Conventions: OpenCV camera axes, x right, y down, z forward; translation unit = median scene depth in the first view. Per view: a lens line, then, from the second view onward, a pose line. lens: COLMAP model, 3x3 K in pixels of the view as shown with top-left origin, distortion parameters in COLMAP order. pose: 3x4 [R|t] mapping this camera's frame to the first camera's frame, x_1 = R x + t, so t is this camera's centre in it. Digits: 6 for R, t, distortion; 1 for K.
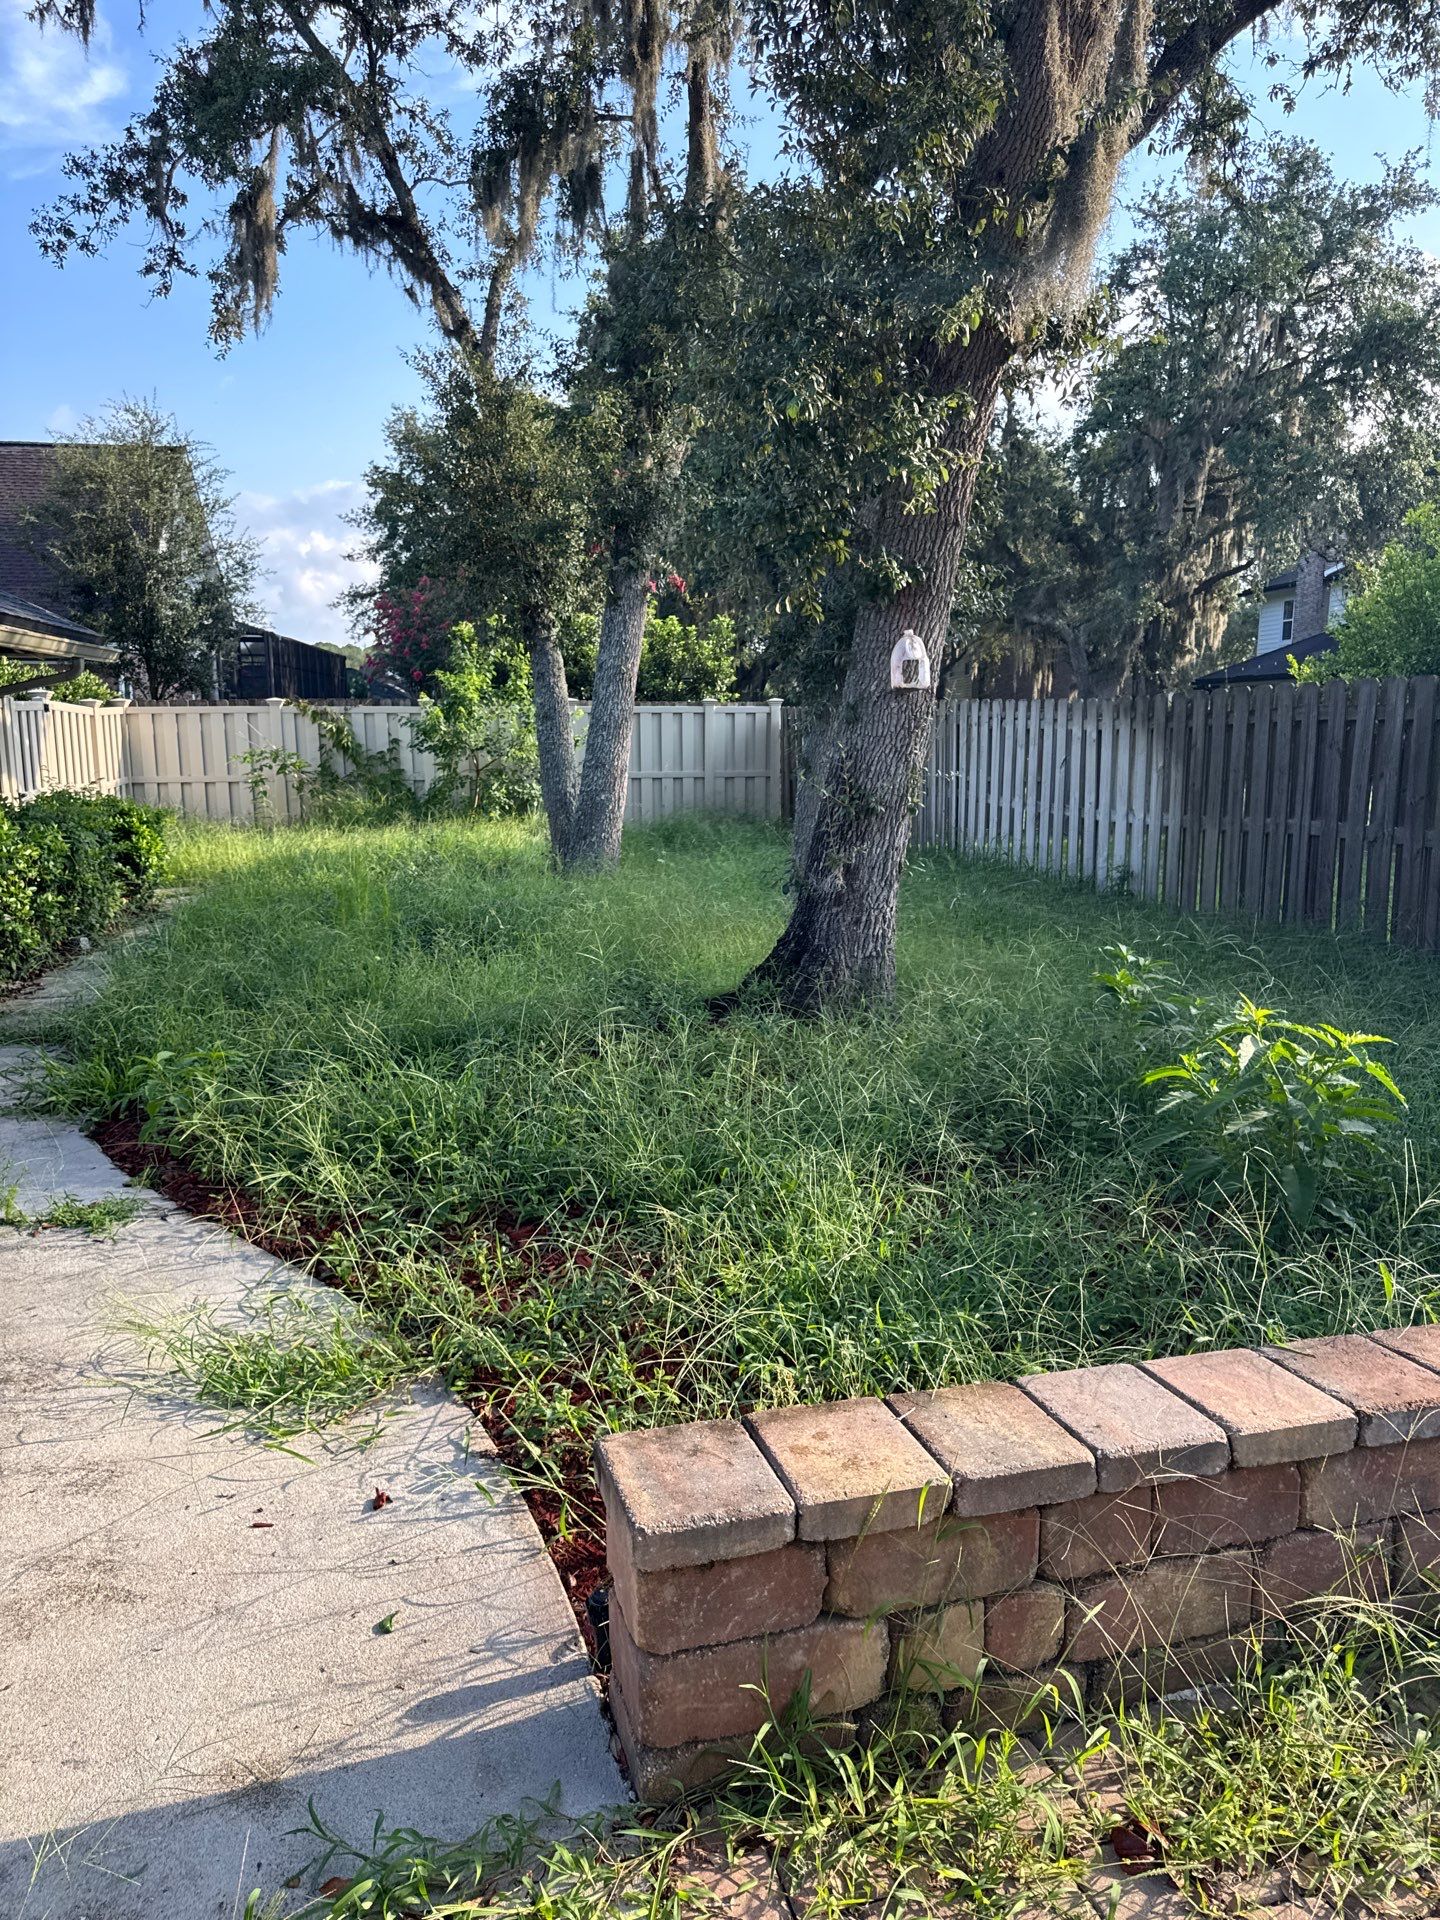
lens RADIAL K [[1367.7, 0, 746.7], [0, 1367.7, 977.2], [0, 0, 1]] dist [0.048556, -0.054609]
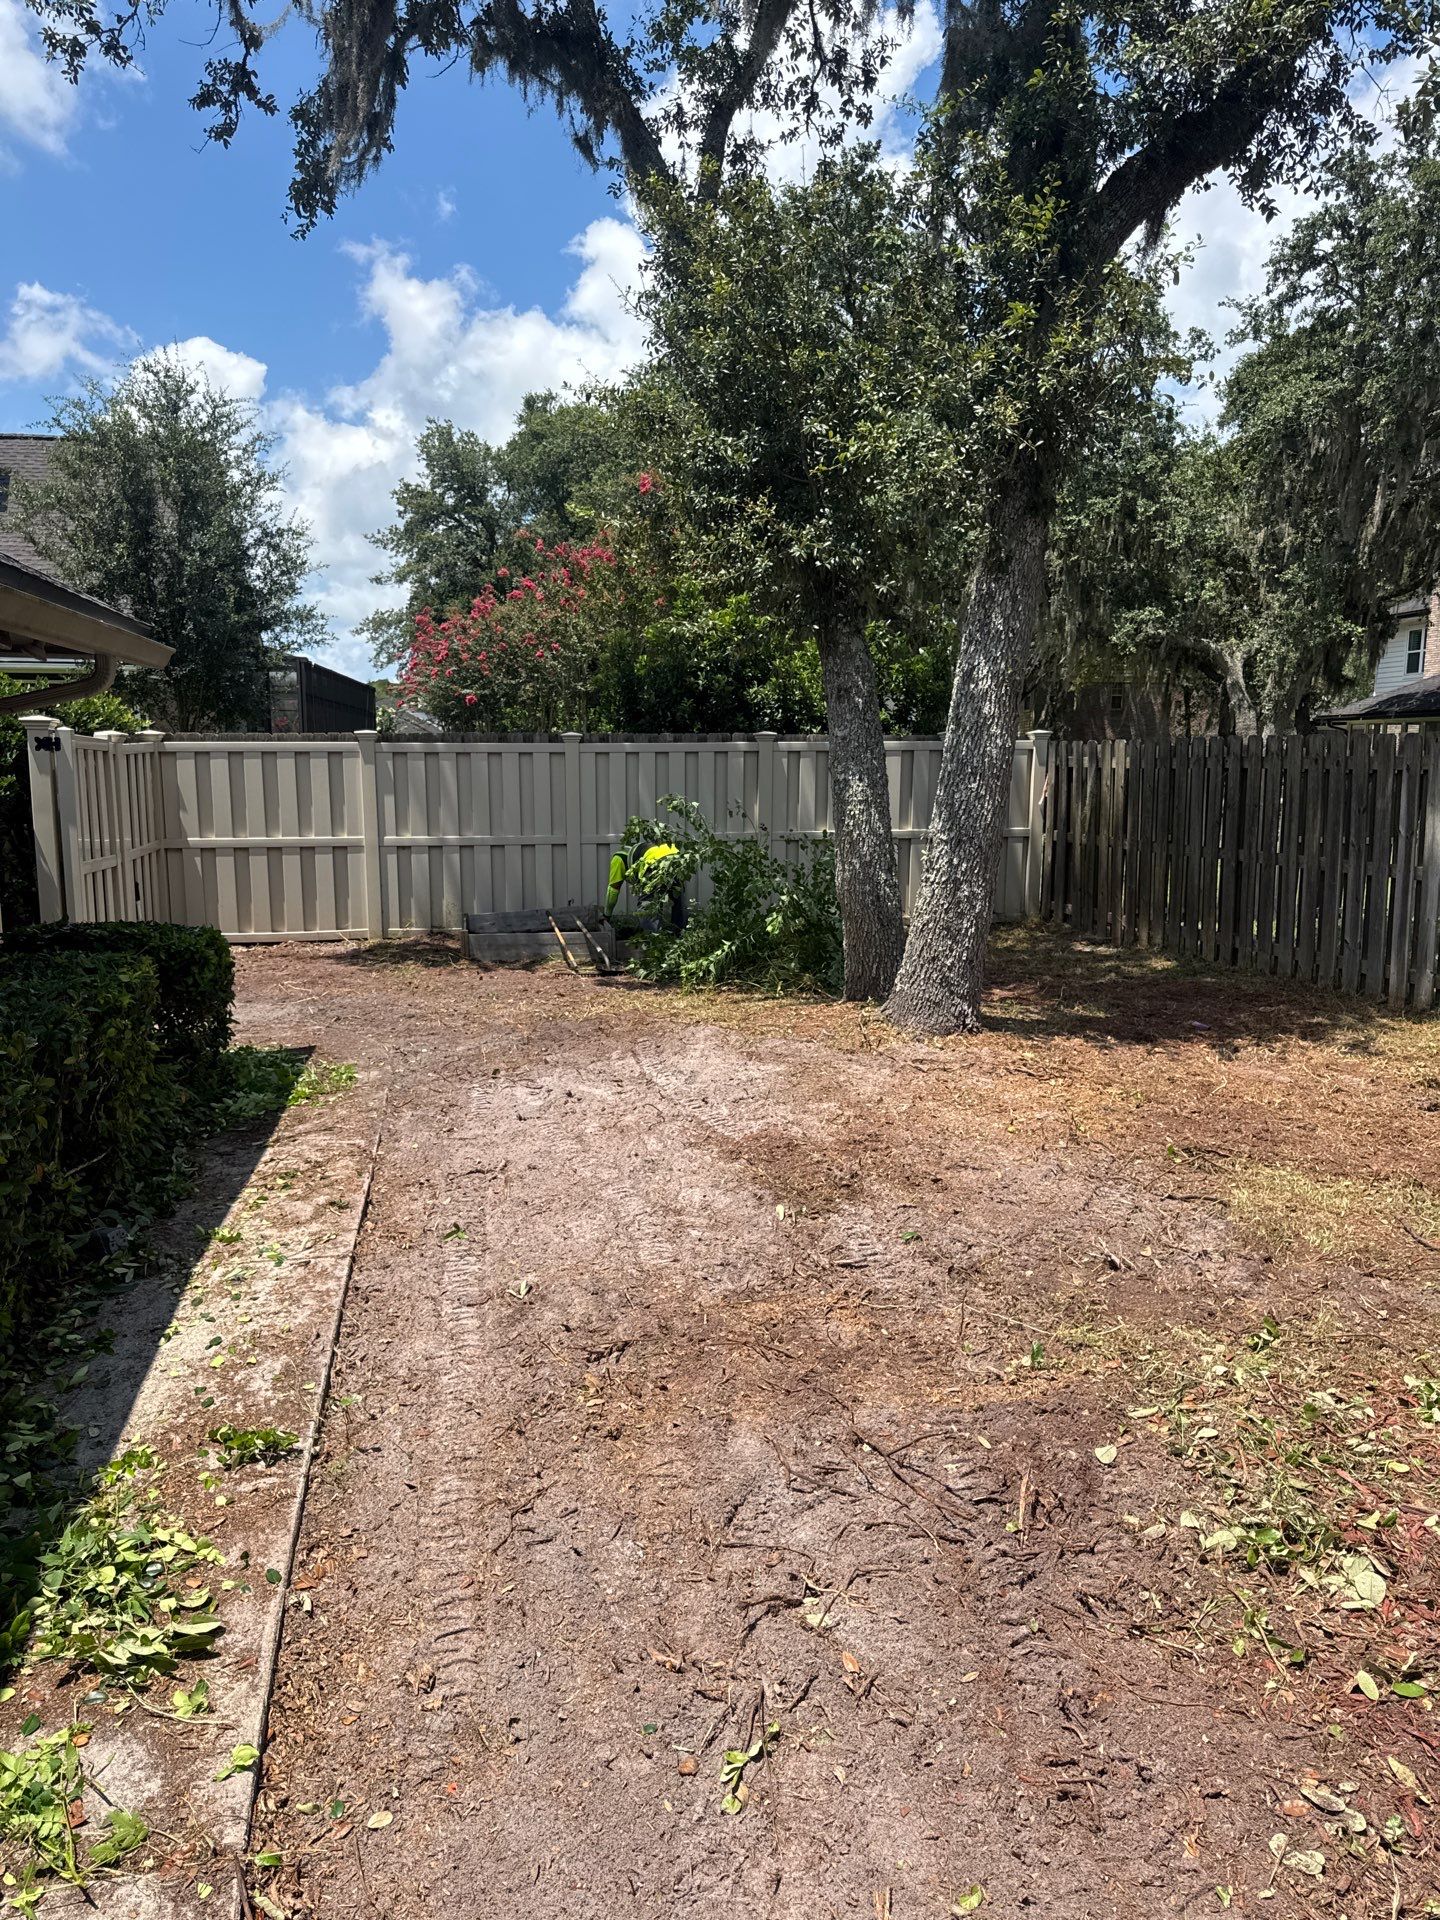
lens RADIAL K [[1367.7, 0, 753.8], [0, 1367.7, 924.5], [0, 0, 1]] dist [0.048556, -0.054609]
pose [[0.999949, -0.001715, 0.009934, -0.169868], [0.002311, 0.998179, -0.060278, -0.069233], [-0.009813, 0.060298, 0.998132, 0.343905]]
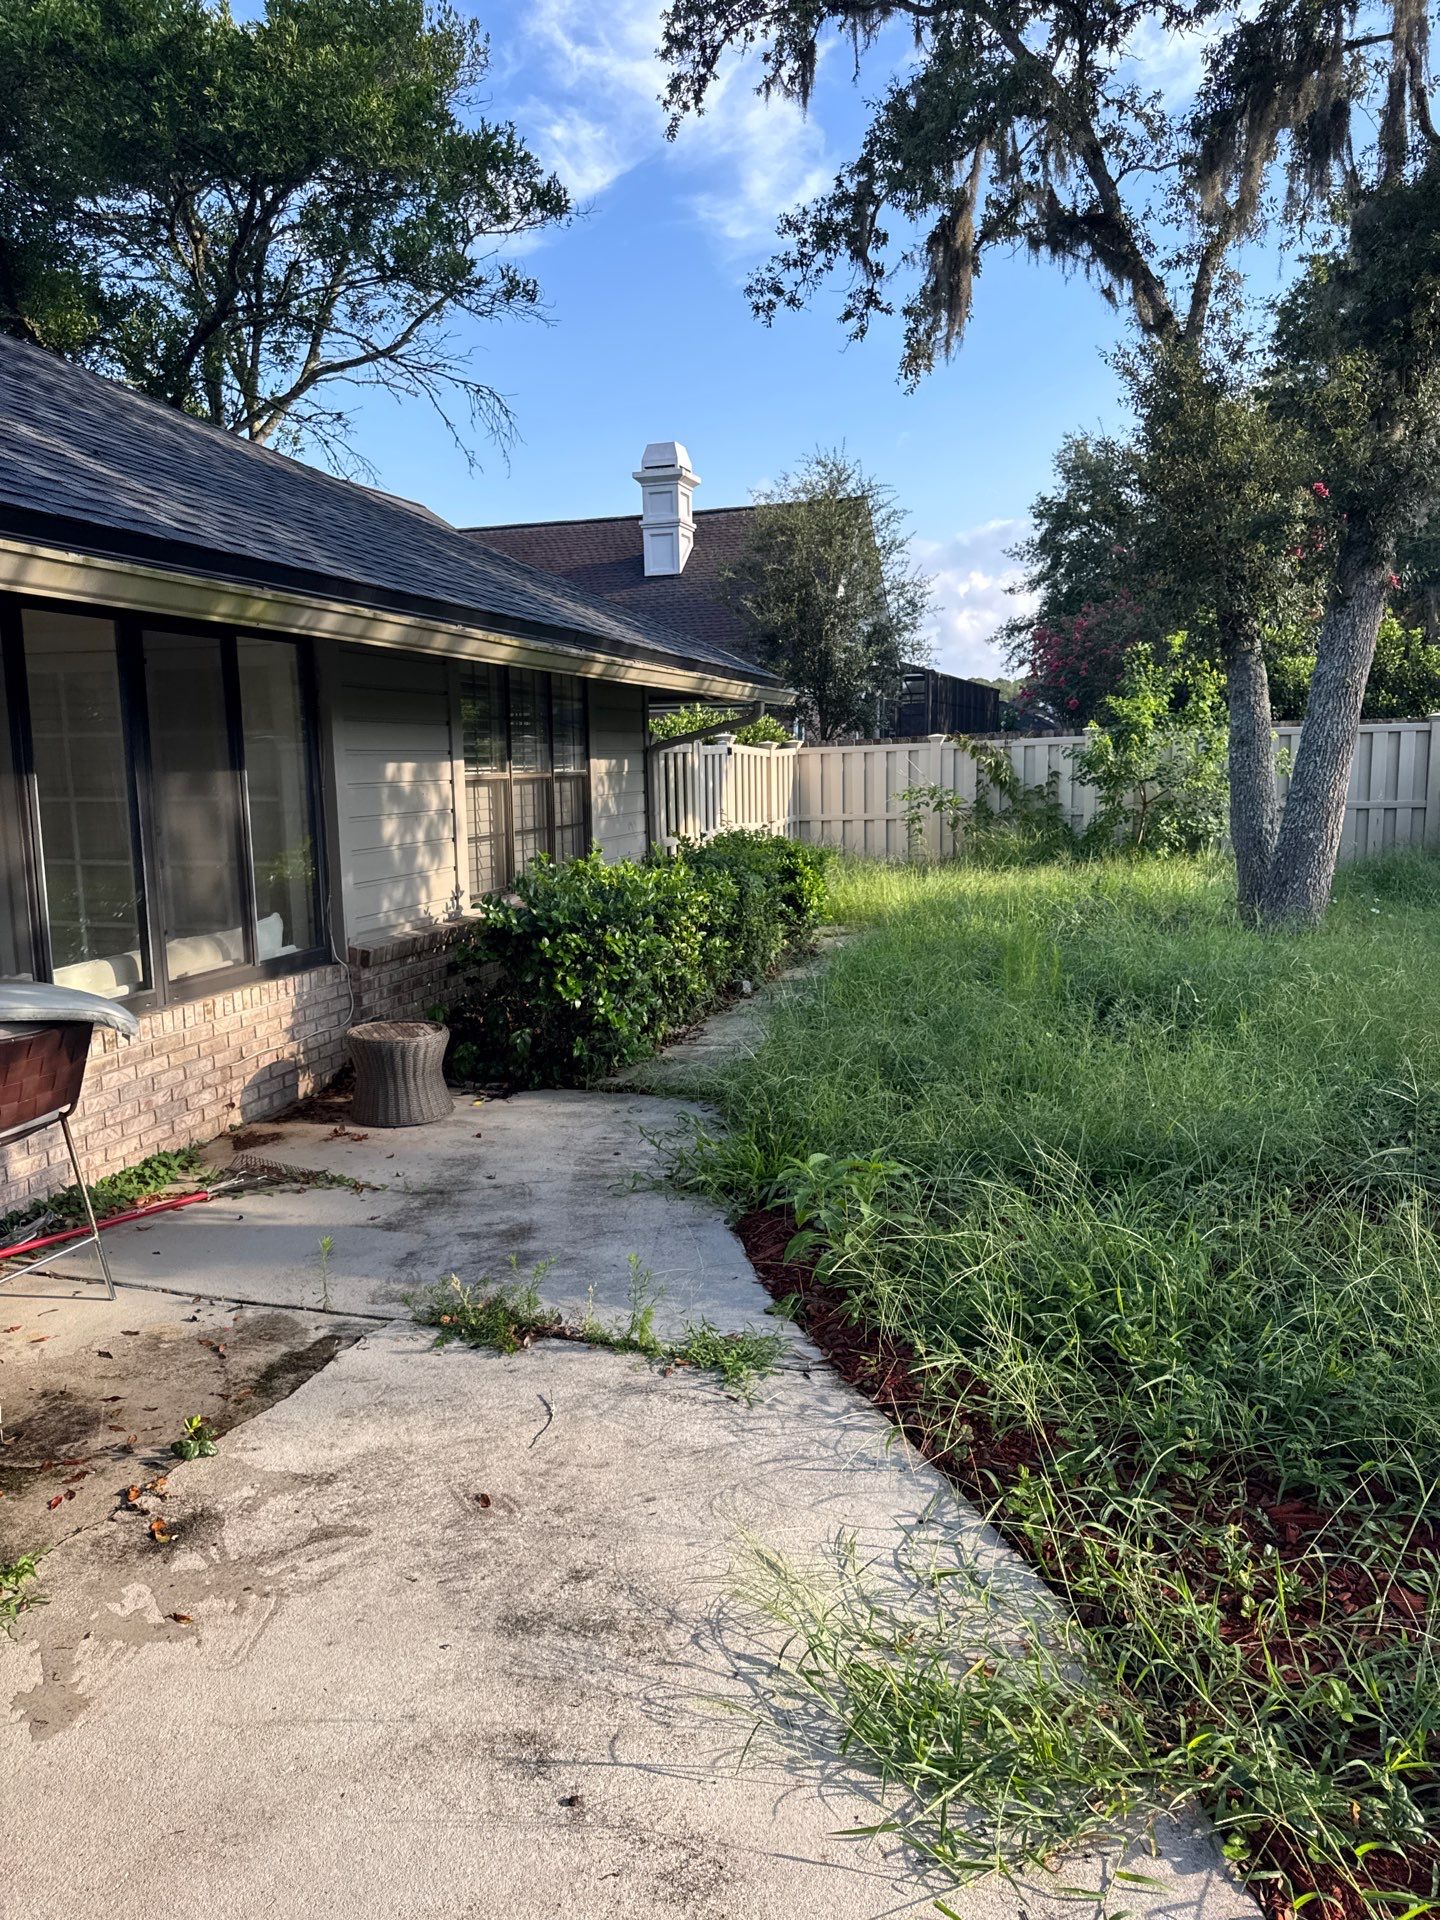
lens RADIAL K [[1367.7, 0, 720.1], [0, 1367.7, 965.1], [0, 0, 1]] dist [0.048556, -0.054609]
pose [[0.890132, 0.048276, -0.453138, -0.033308], [-0.061598, 0.997993, -0.014679, -0.014485], [0.451520, 0.040979, 0.891320, 0.072313]]
